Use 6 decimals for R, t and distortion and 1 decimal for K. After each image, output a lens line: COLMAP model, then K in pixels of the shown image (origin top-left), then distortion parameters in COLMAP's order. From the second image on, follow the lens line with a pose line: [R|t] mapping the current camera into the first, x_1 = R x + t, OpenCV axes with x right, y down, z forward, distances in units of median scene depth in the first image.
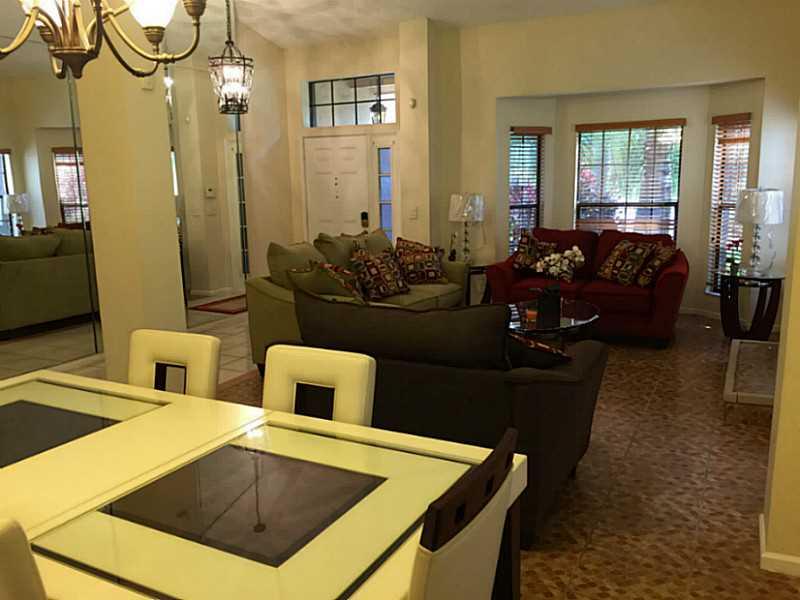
lens RADIAL K [[696.0, 0, 399.8], [0, 696.0, 300.2], [0, 0, 1]] dist [0.074571, -0.046622]
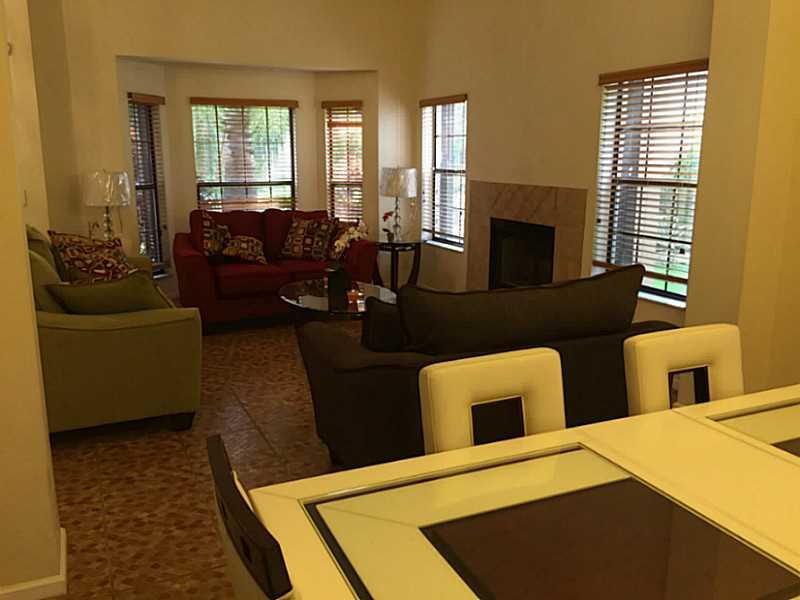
lens RADIAL K [[696.0, 0, 397.9], [0, 696.0, 304.5], [0, 0, 1]] dist [0.074571, -0.046622]
pose [[0.616820, -0.155706, 0.771549, -0.378216], [0.129579, 0.986951, 0.095584, -0.038175], [-0.776365, 0.041019, 0.628948, 0.244920]]
